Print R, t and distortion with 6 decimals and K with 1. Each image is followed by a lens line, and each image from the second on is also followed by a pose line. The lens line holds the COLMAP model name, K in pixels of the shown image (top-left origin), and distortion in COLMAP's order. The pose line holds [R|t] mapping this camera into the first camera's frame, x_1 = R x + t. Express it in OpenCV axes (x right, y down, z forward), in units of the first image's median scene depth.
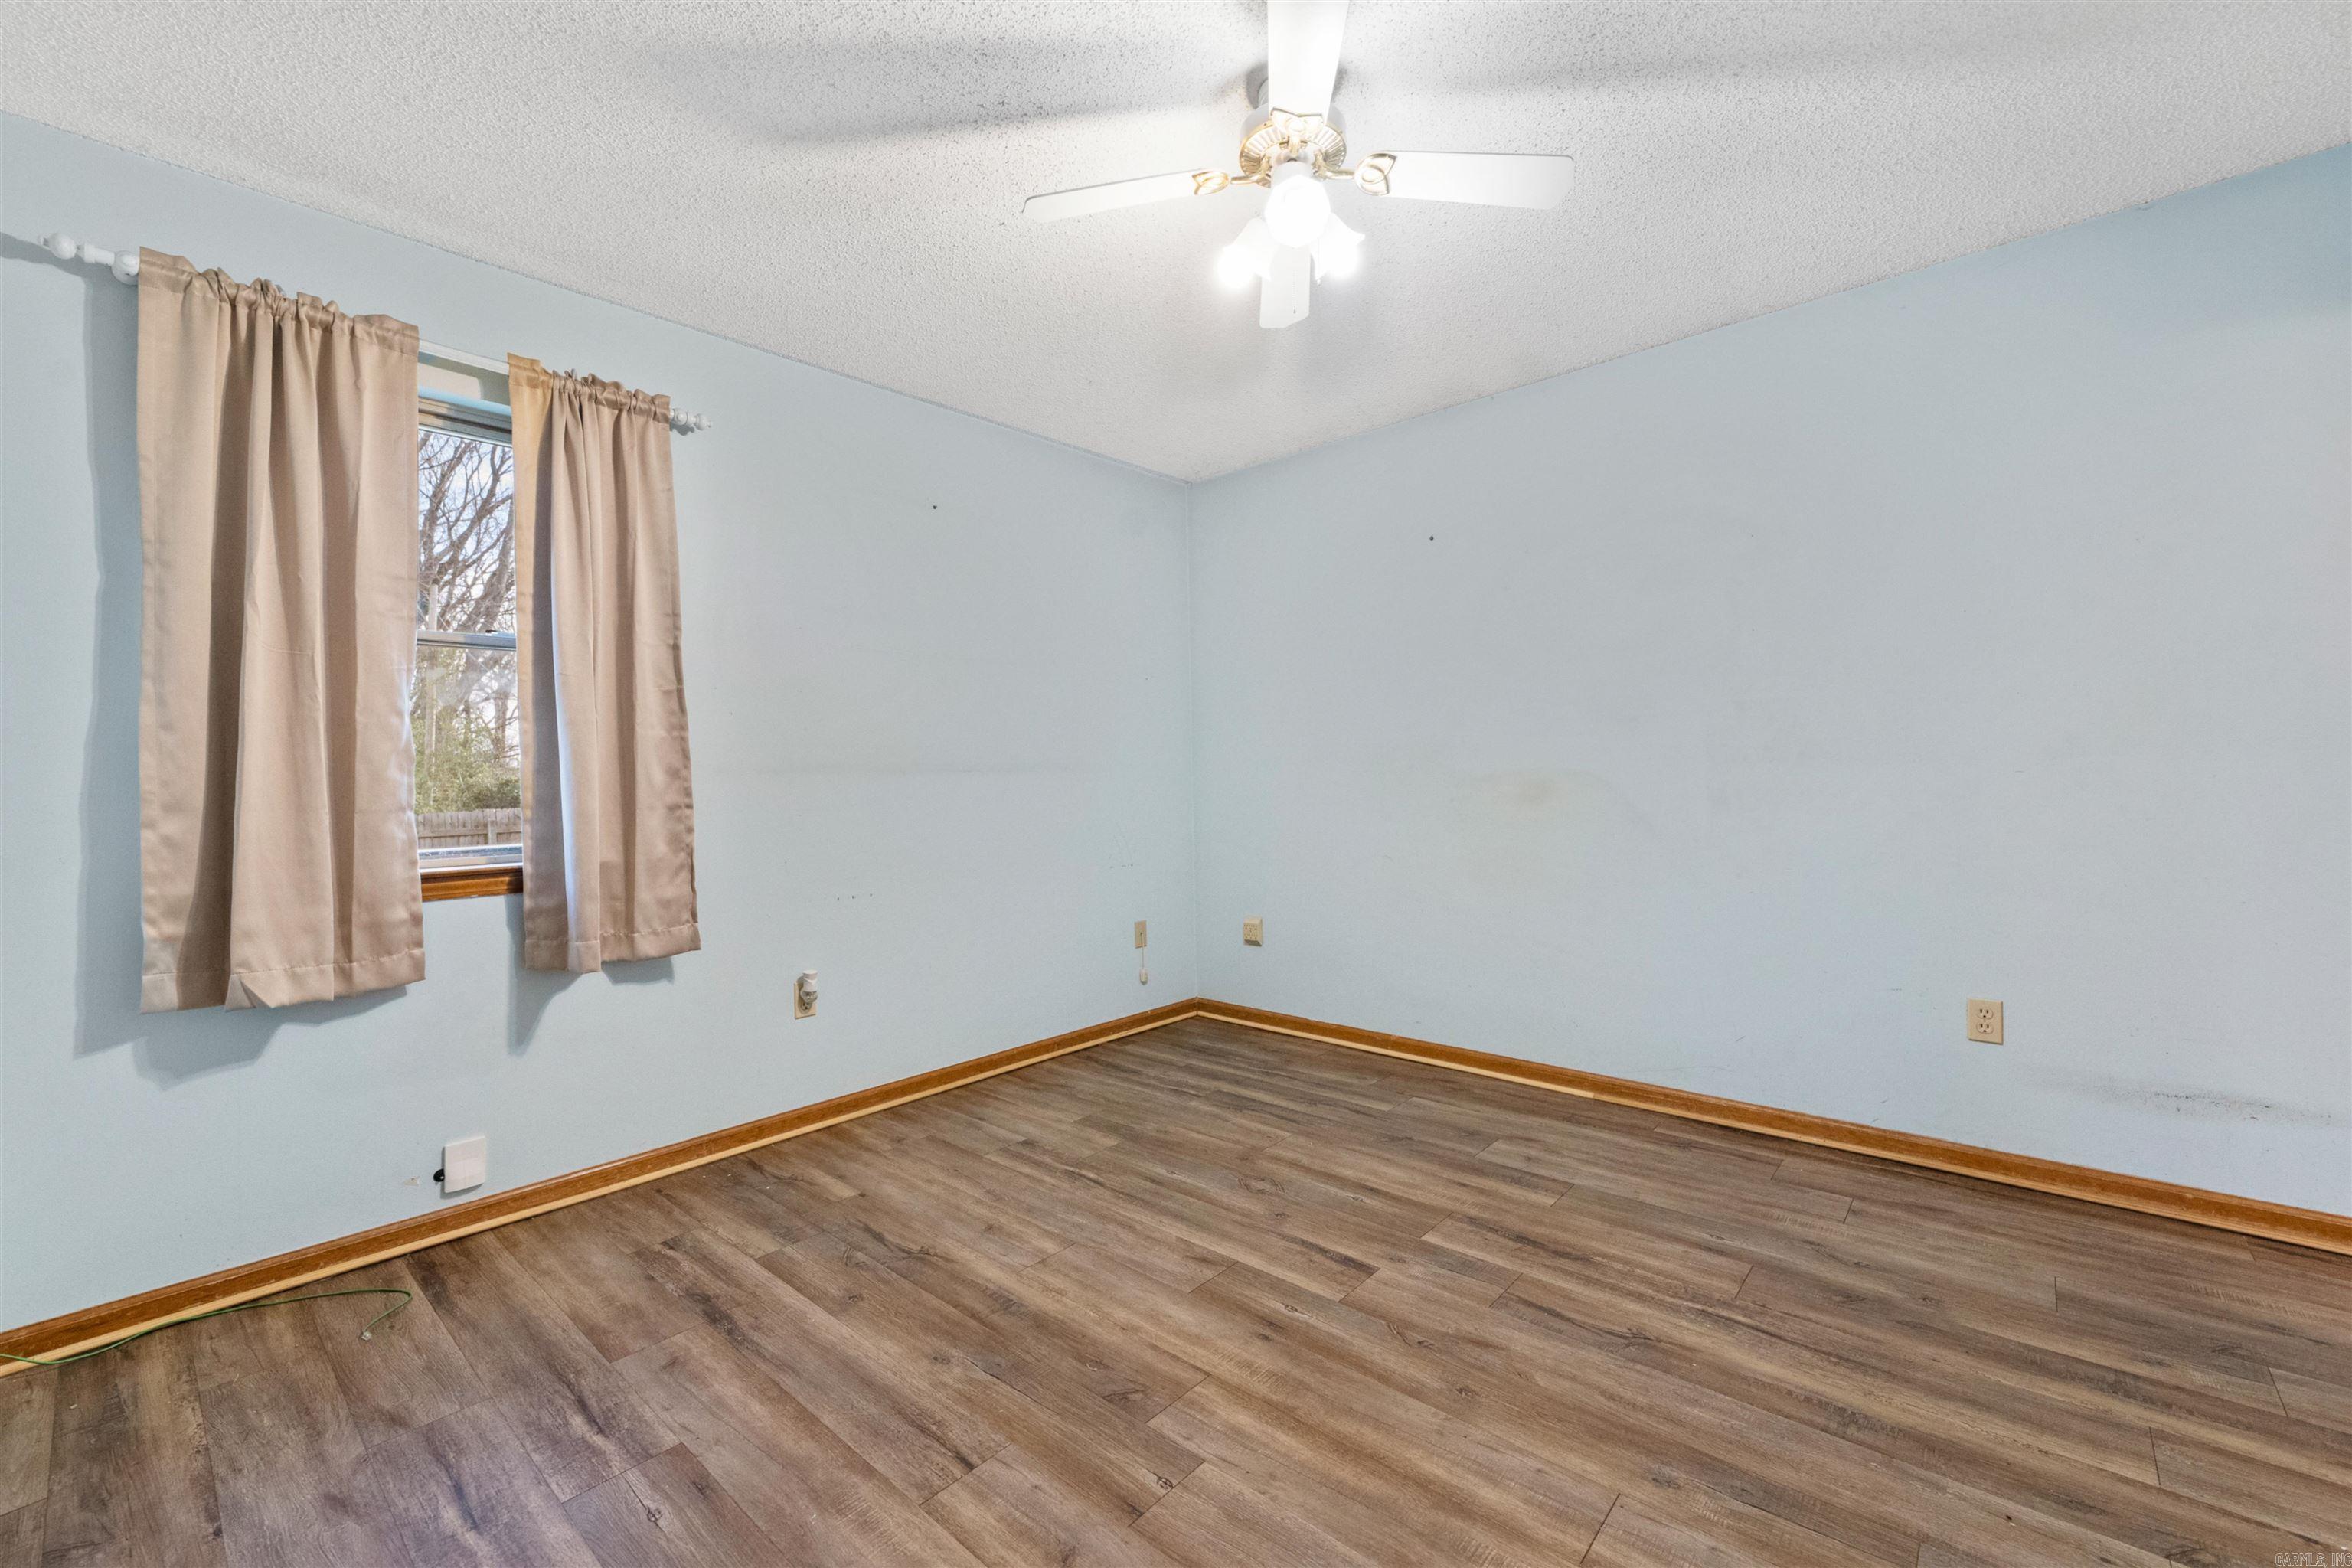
lens RADIAL K [[970.9, 0, 1157.0], [0, 970.9, 779.0], [0, 0, 1]] dist [0.003529, -0.003026]
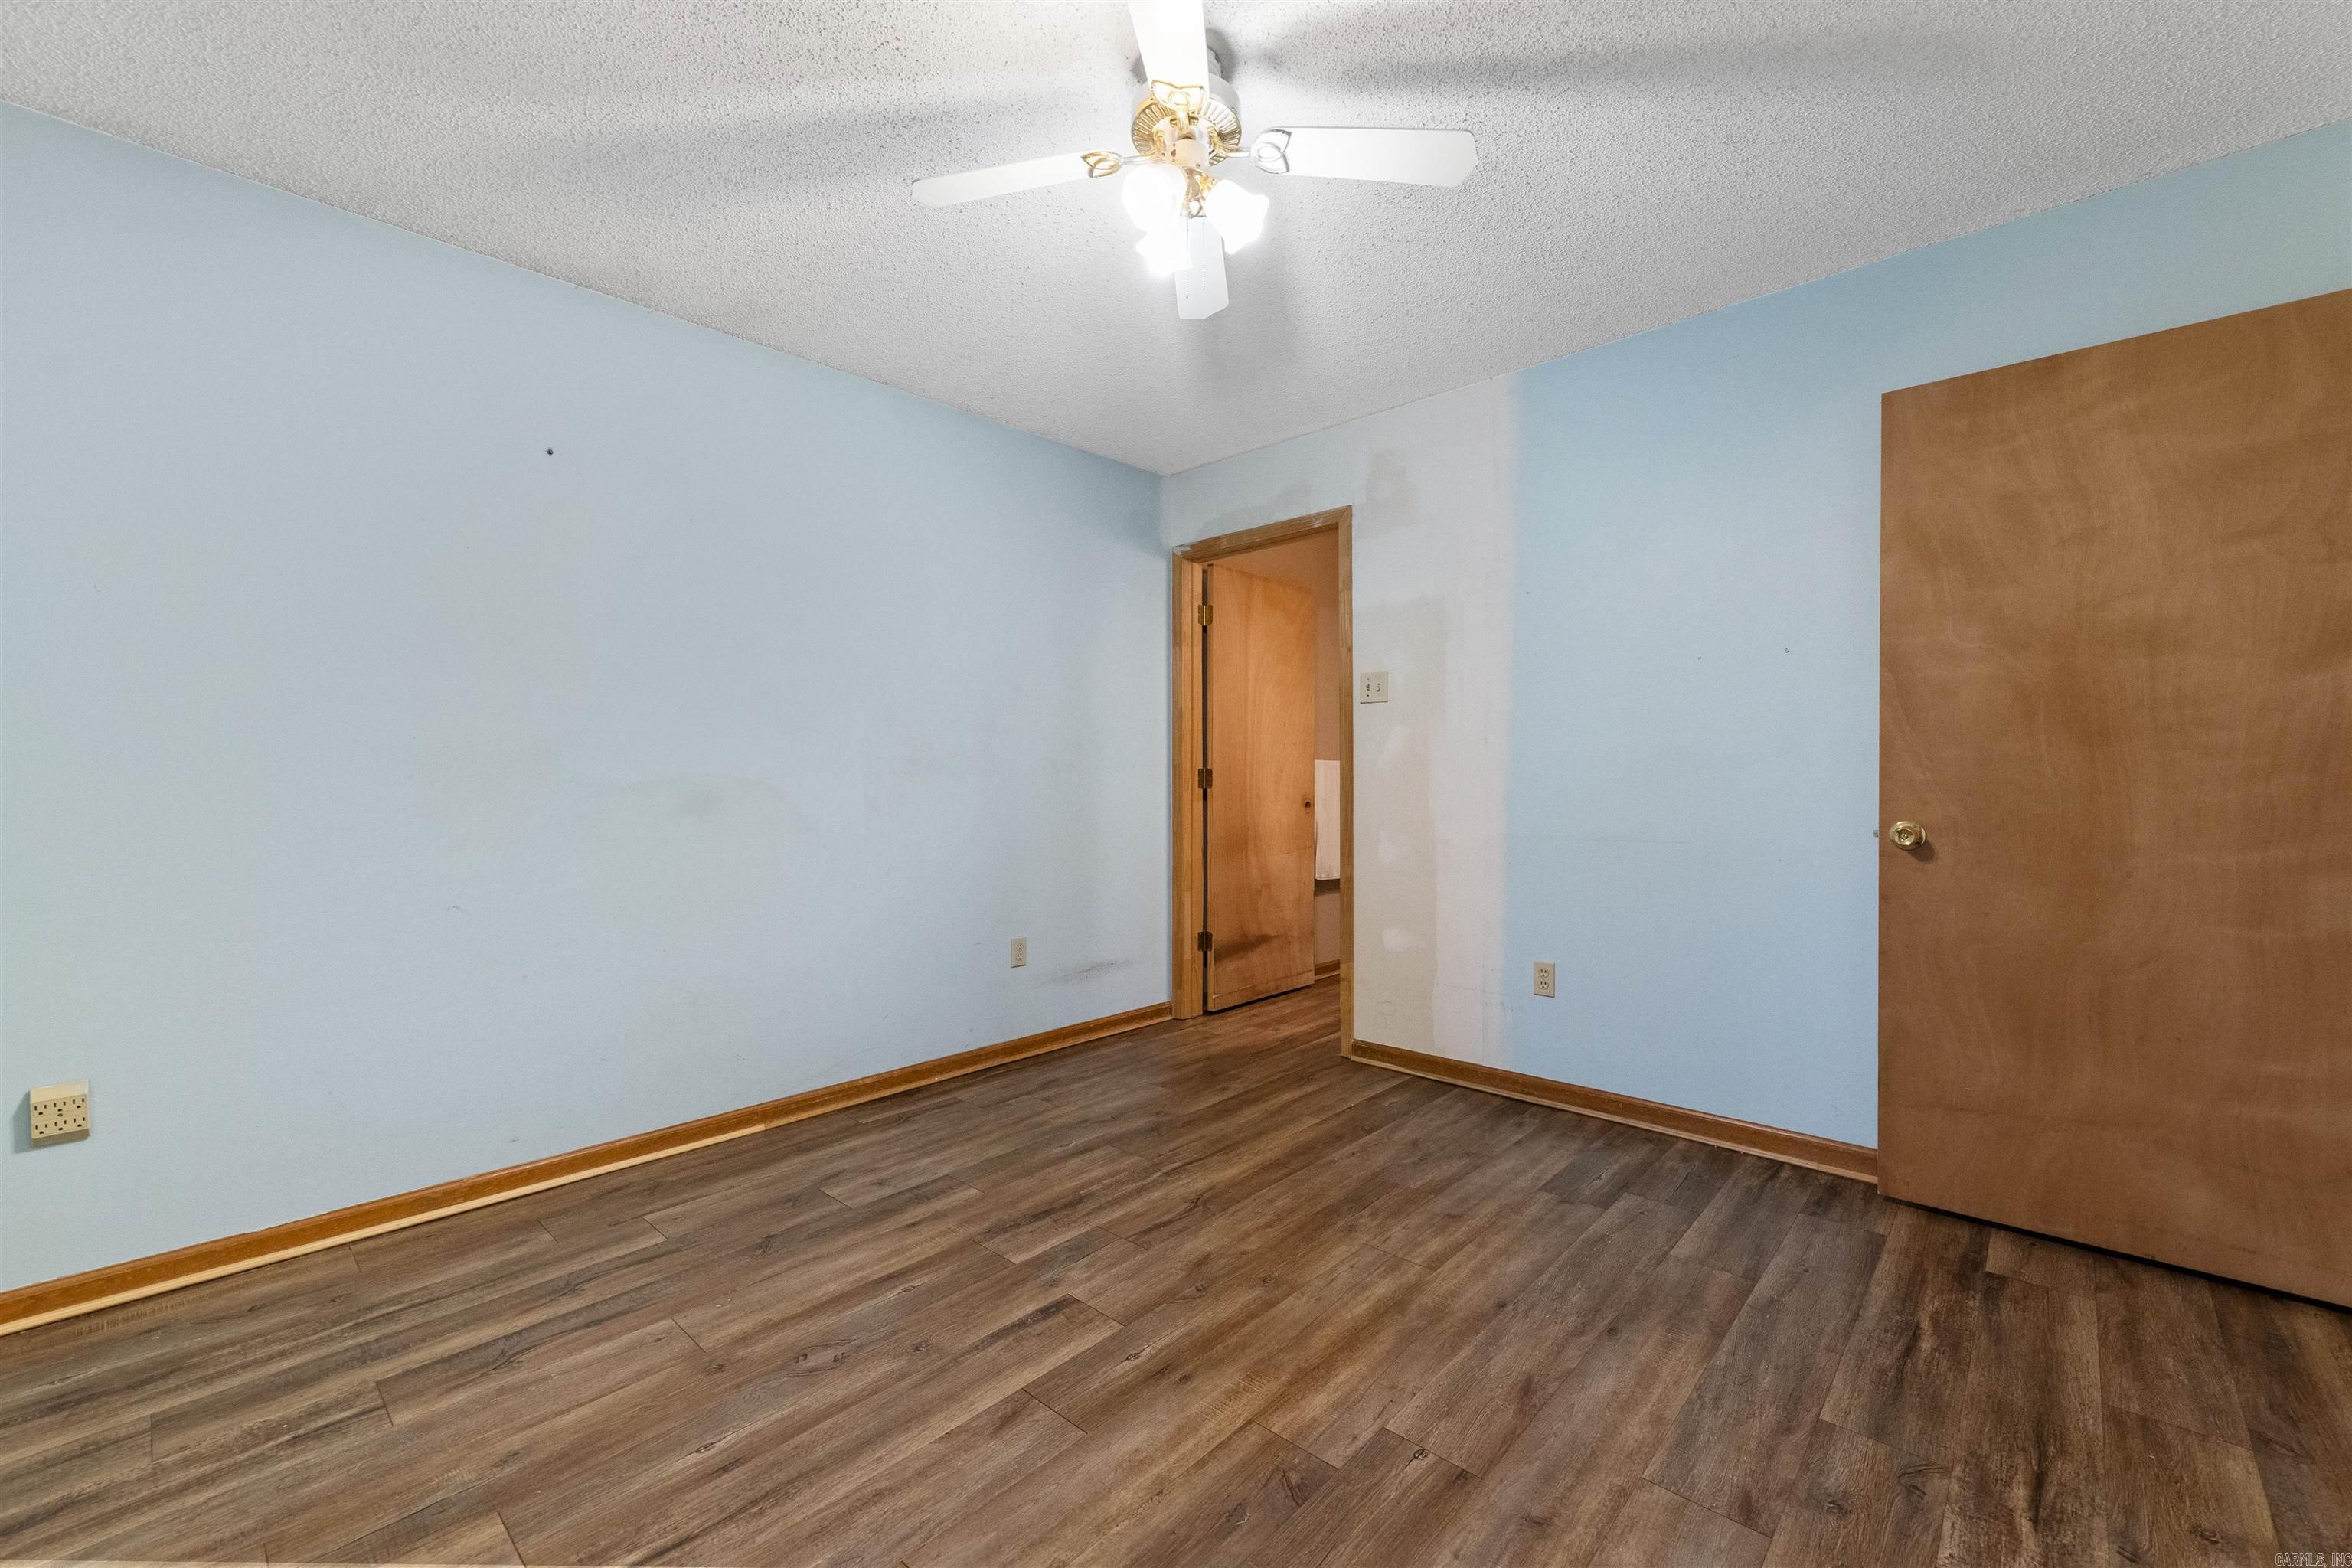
lens RADIAL K [[970.9, 0, 1196.8], [0, 970.9, 787.8], [0, 0, 1]] dist [0.003529, -0.003026]
pose [[-0.014967, 0.004519, 0.999878, -0.688836], [0.010605, 0.999934, -0.004361, 0.013455], [-0.999832, 0.010538, -0.015014, 0.839686]]
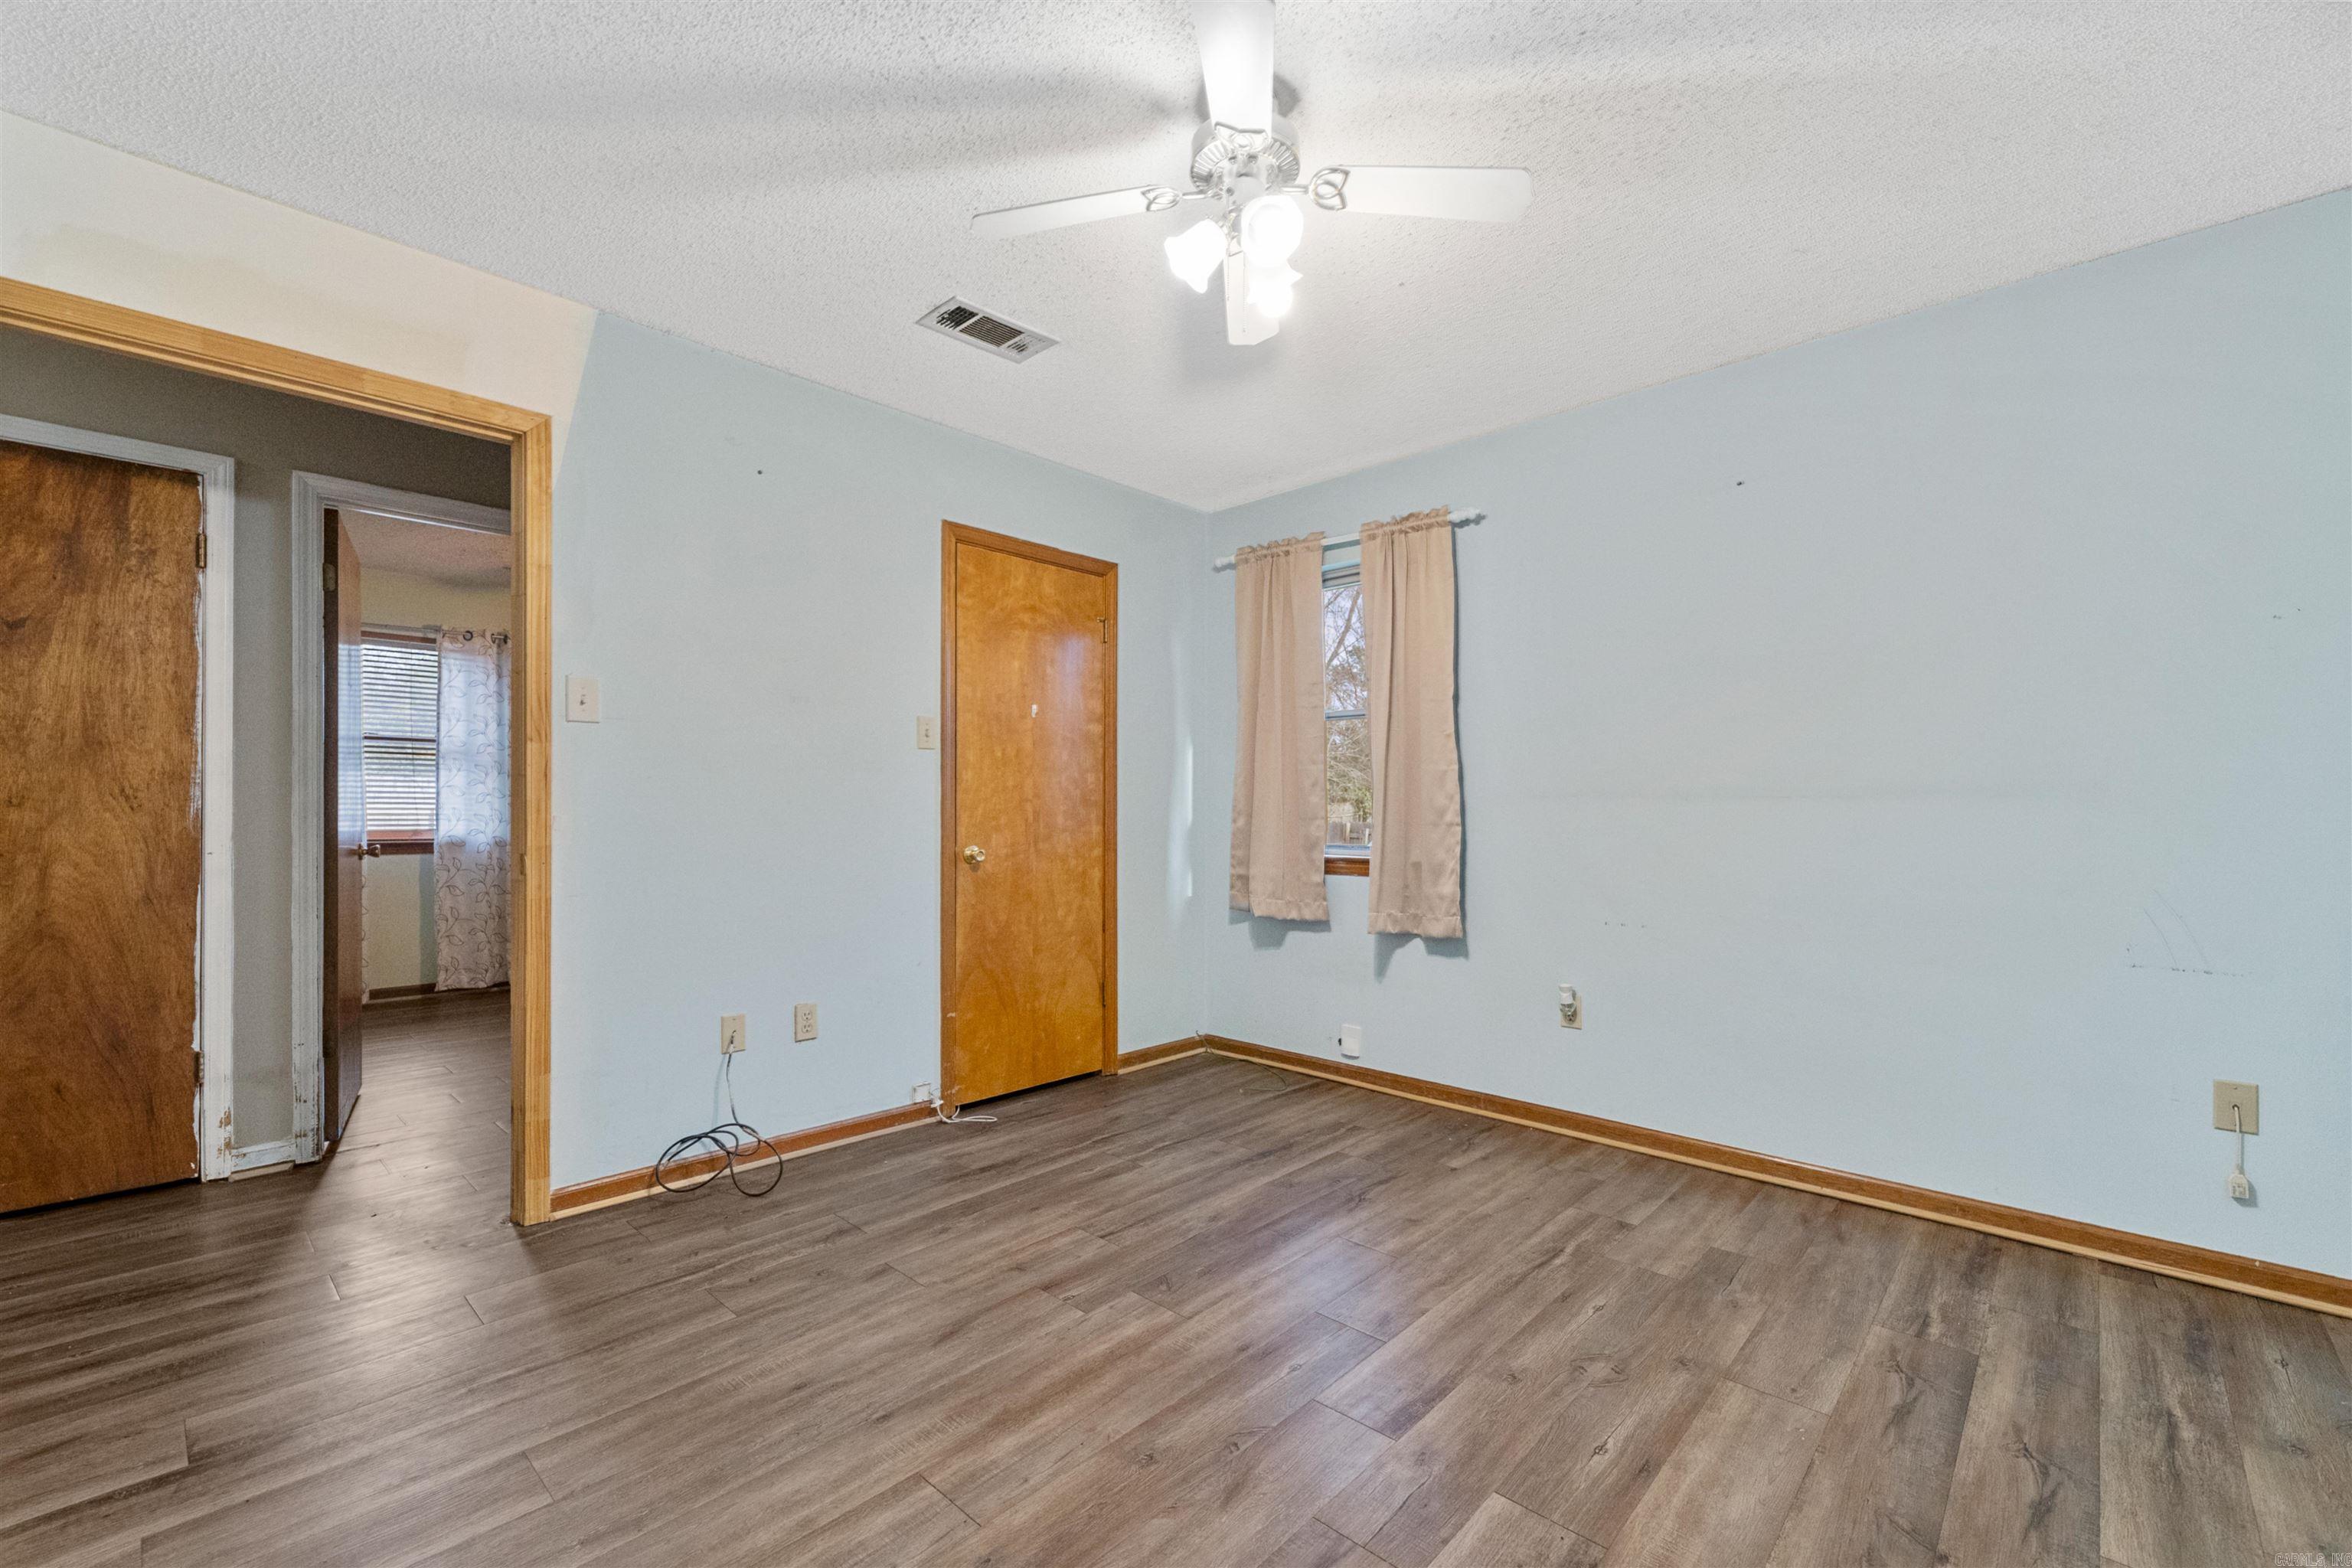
lens RADIAL K [[970.9, 0, 1169.5], [0, 970.9, 793.6], [0, 0, 1]] dist [0.003529, -0.003026]
pose [[-0.025130, 0.003604, -0.999678, 0.959318], [-0.008699, 0.999955, 0.003824, -0.013648], [0.999646, 0.008792, -0.025097, 0.793824]]
